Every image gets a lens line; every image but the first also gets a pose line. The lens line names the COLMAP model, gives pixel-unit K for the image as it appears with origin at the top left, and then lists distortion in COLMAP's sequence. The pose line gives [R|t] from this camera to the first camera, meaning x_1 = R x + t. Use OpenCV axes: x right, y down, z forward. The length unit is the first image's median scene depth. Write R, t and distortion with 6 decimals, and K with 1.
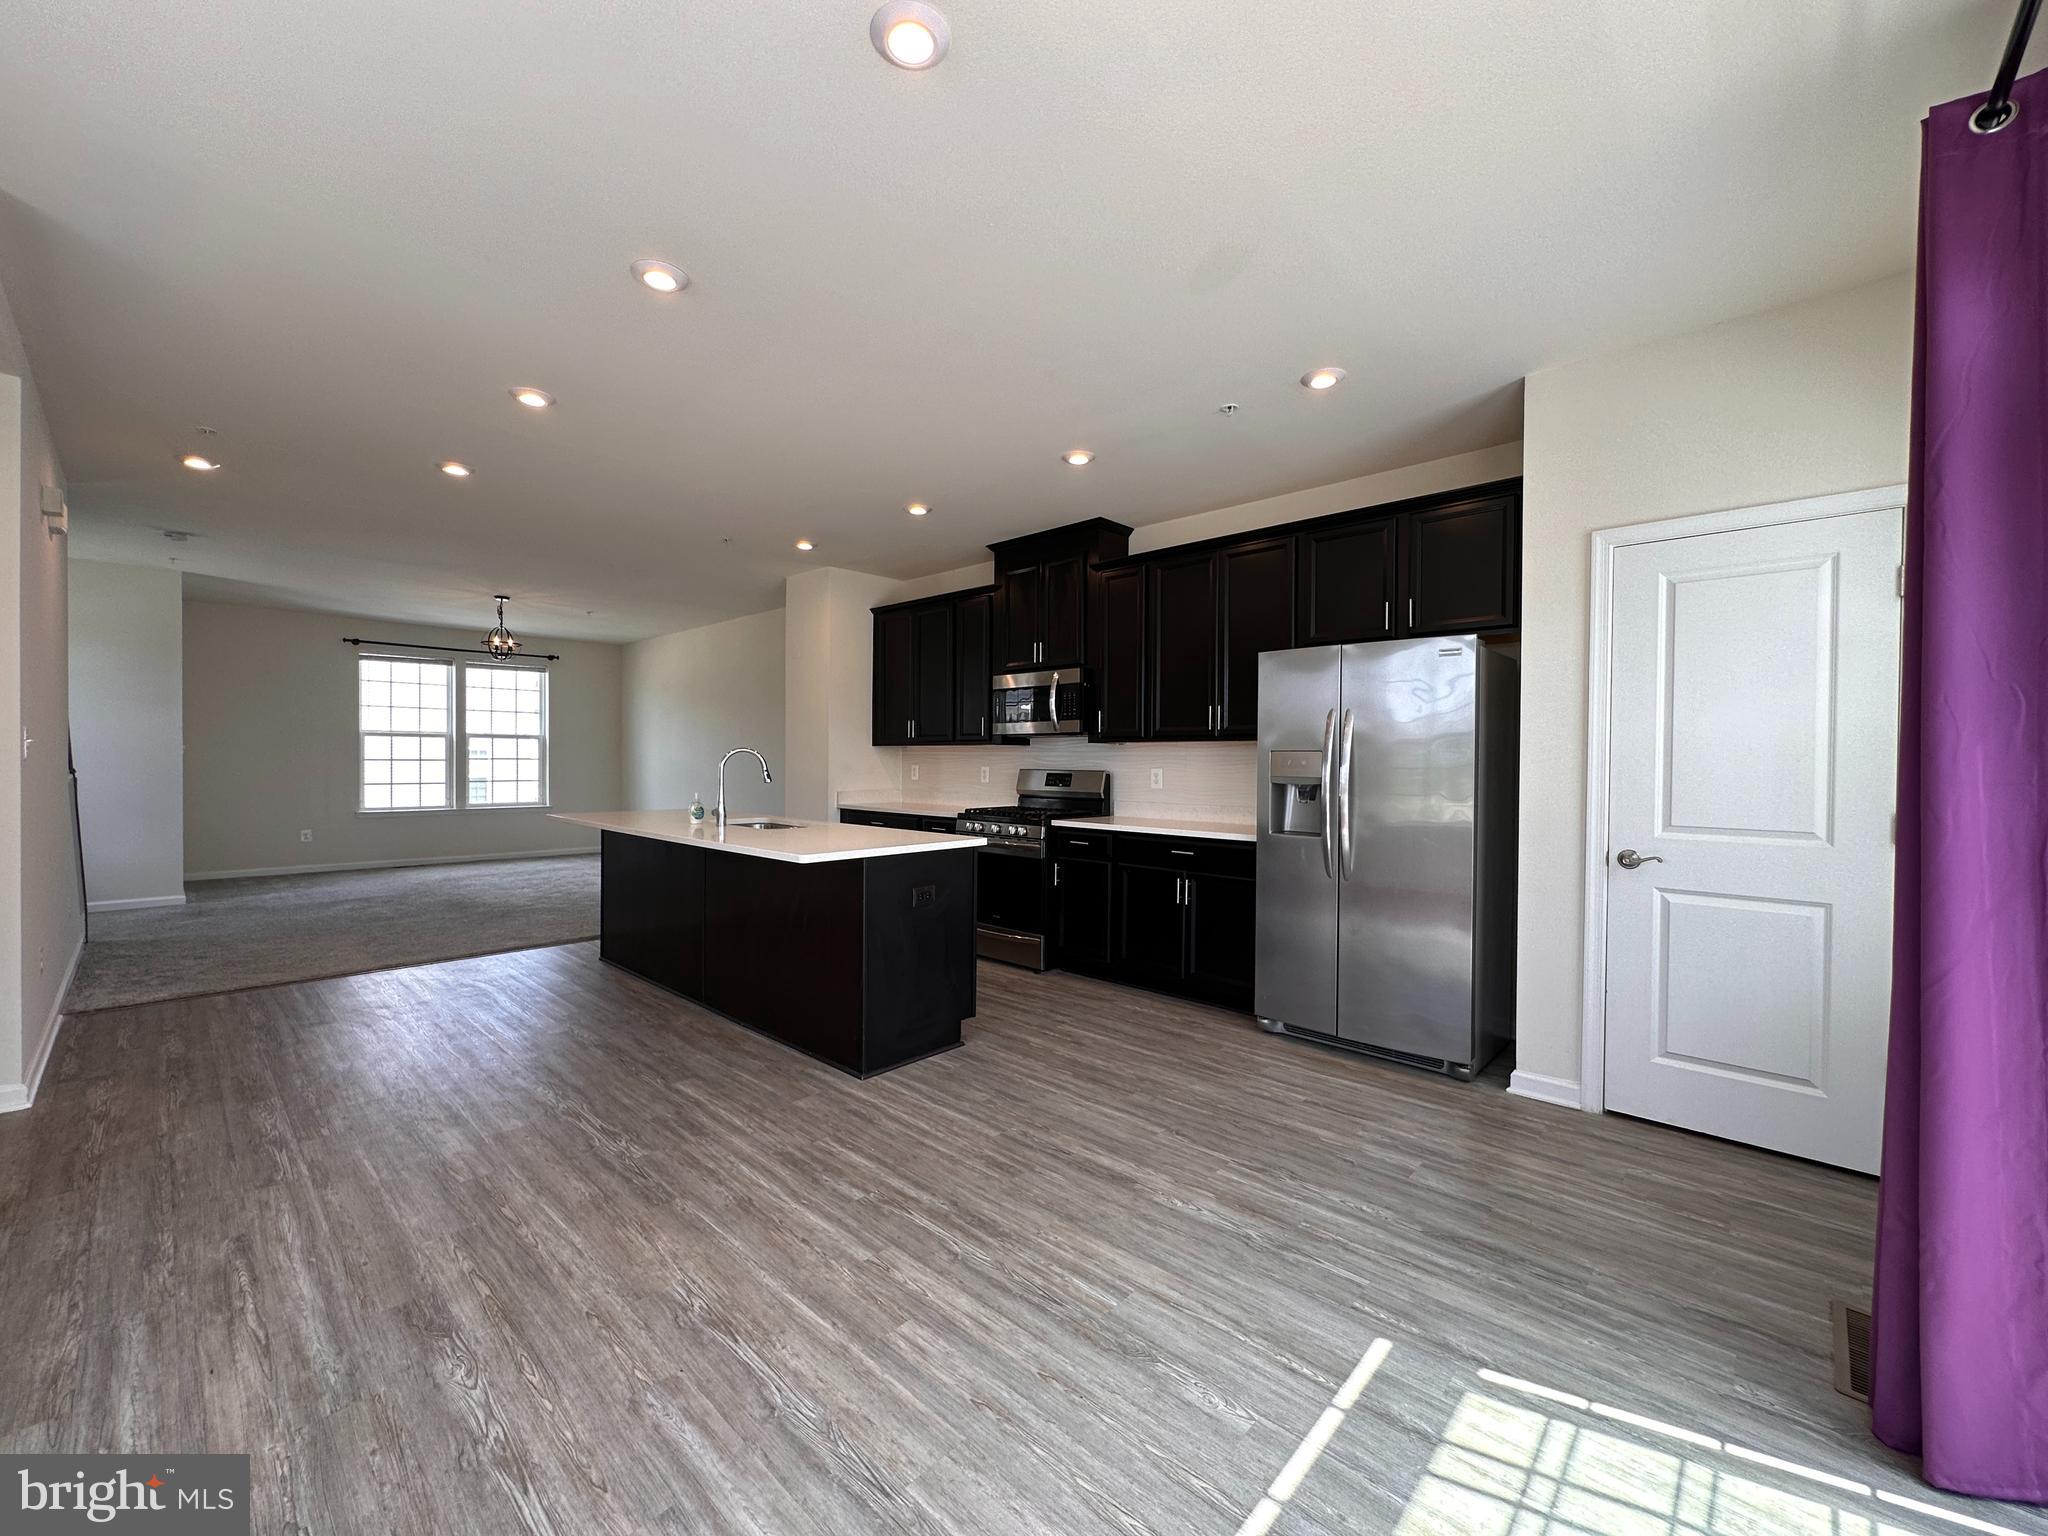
lens RADIAL K [[819.3, 0, 1022.0], [0, 819.3, 768.6], [0, 0, 1]] dist [-0.002673, 0.000246]
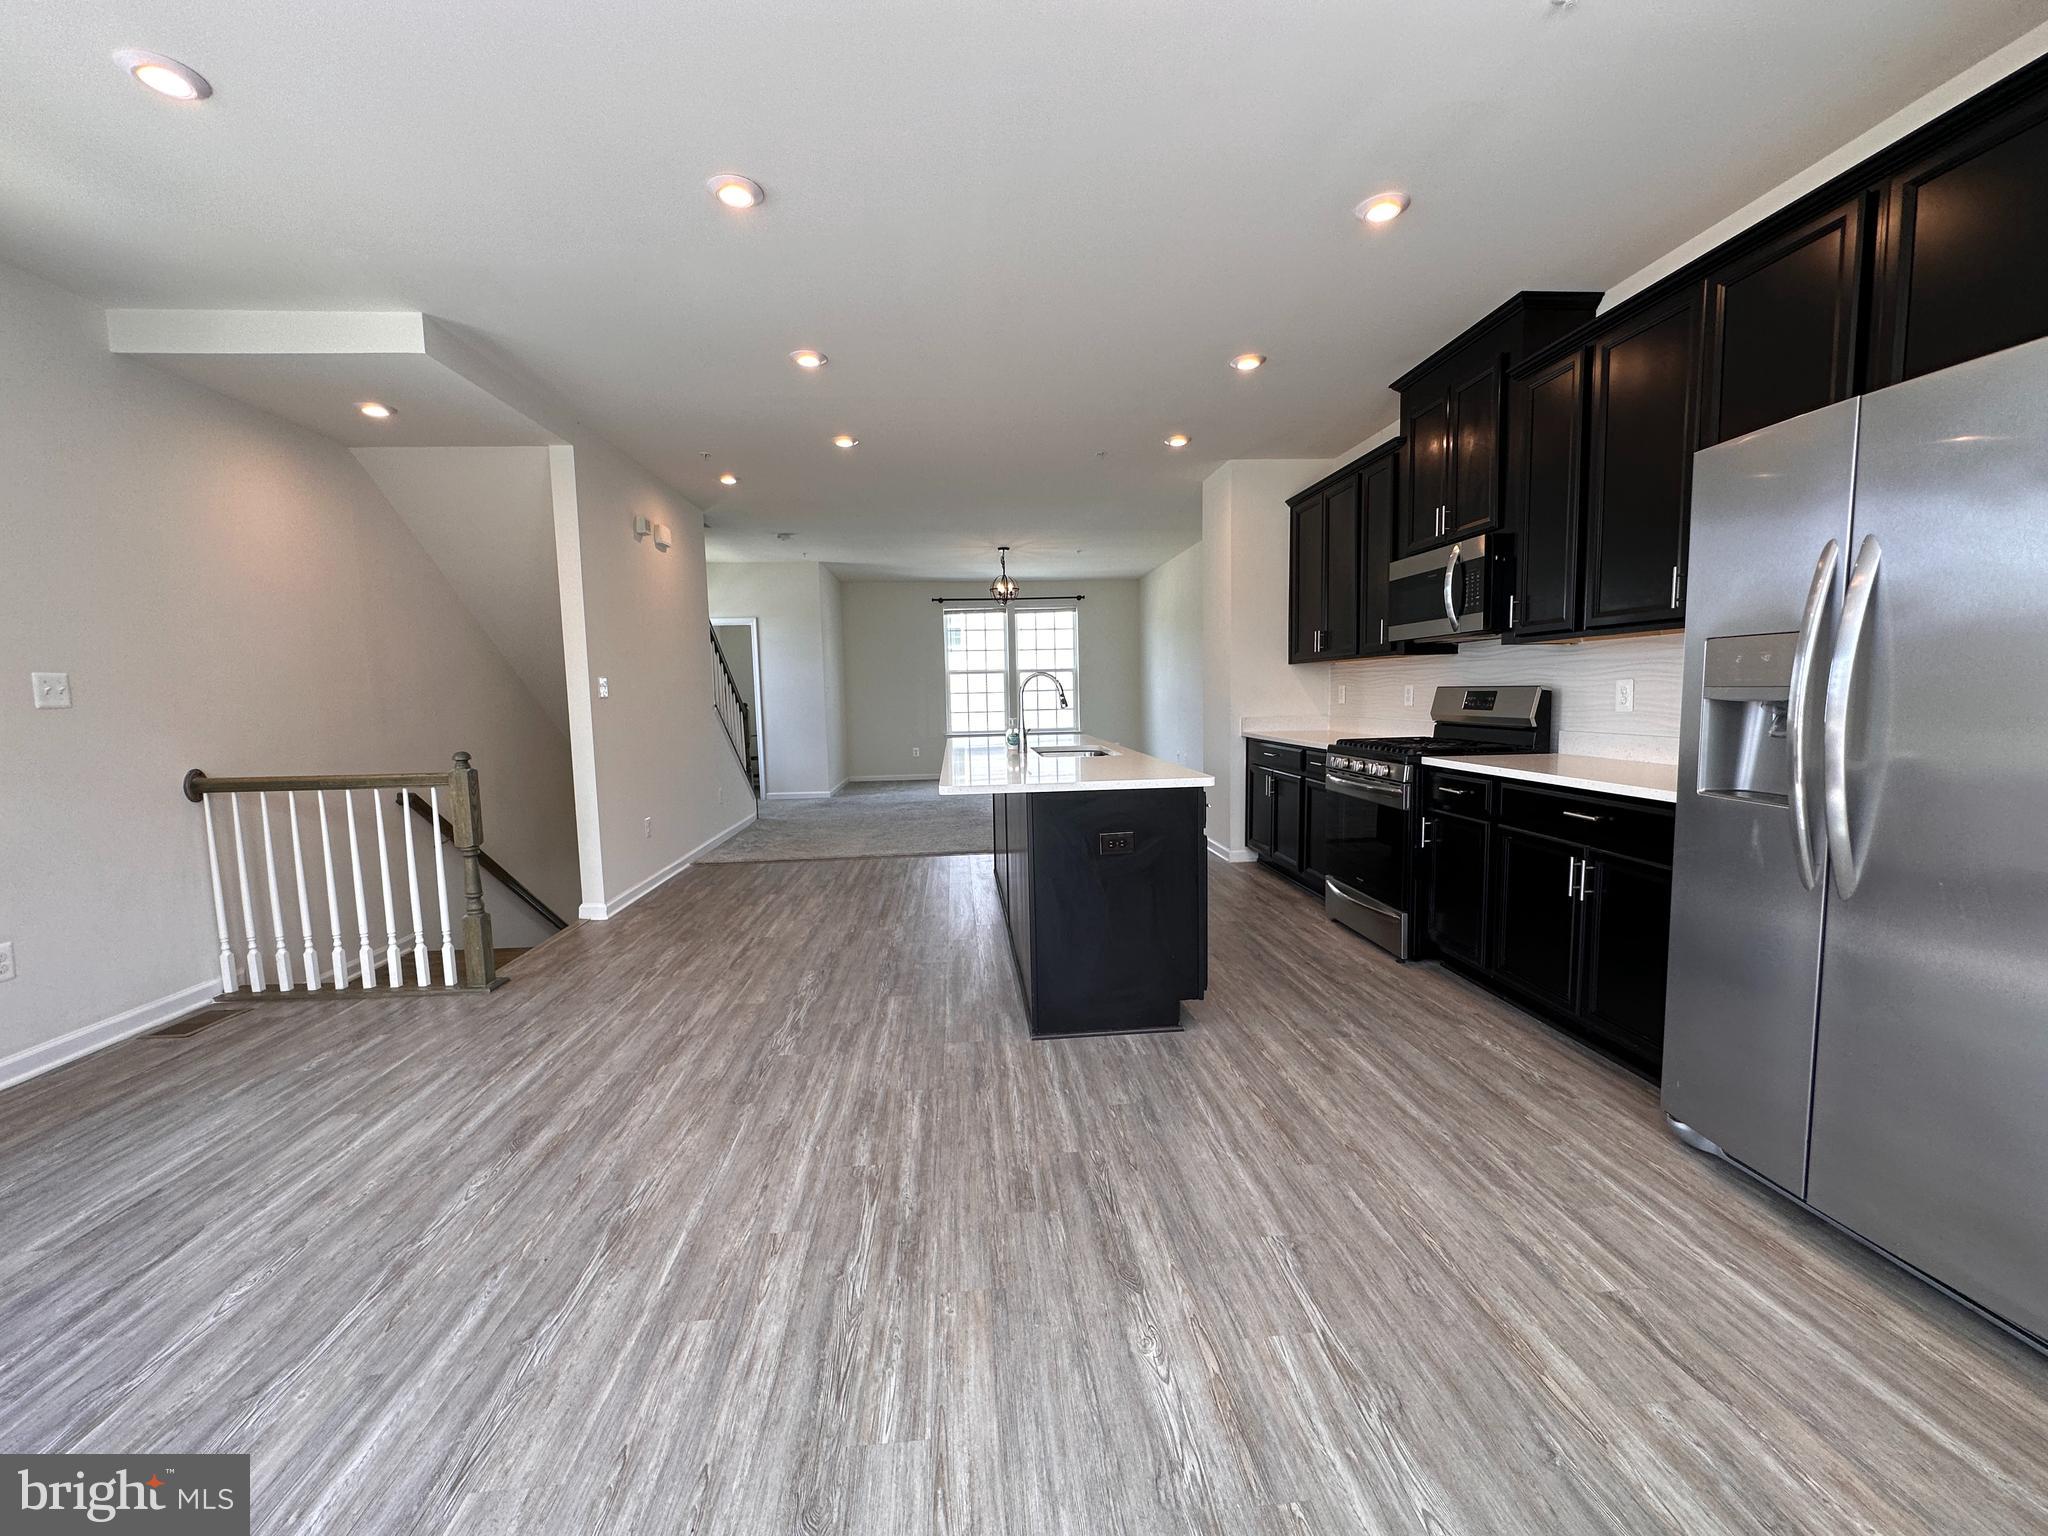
lens RADIAL K [[819.3, 0, 1022.0], [0, 819.3, 768.6], [0, 0, 1]] dist [-0.002673, 0.000246]
pose [[0.740532, 0.039491, -0.670859, 0.360323], [0.020421, 0.996489, 0.081201, 0.011050], [0.671710, -0.073832, 0.737126, 0.331569]]
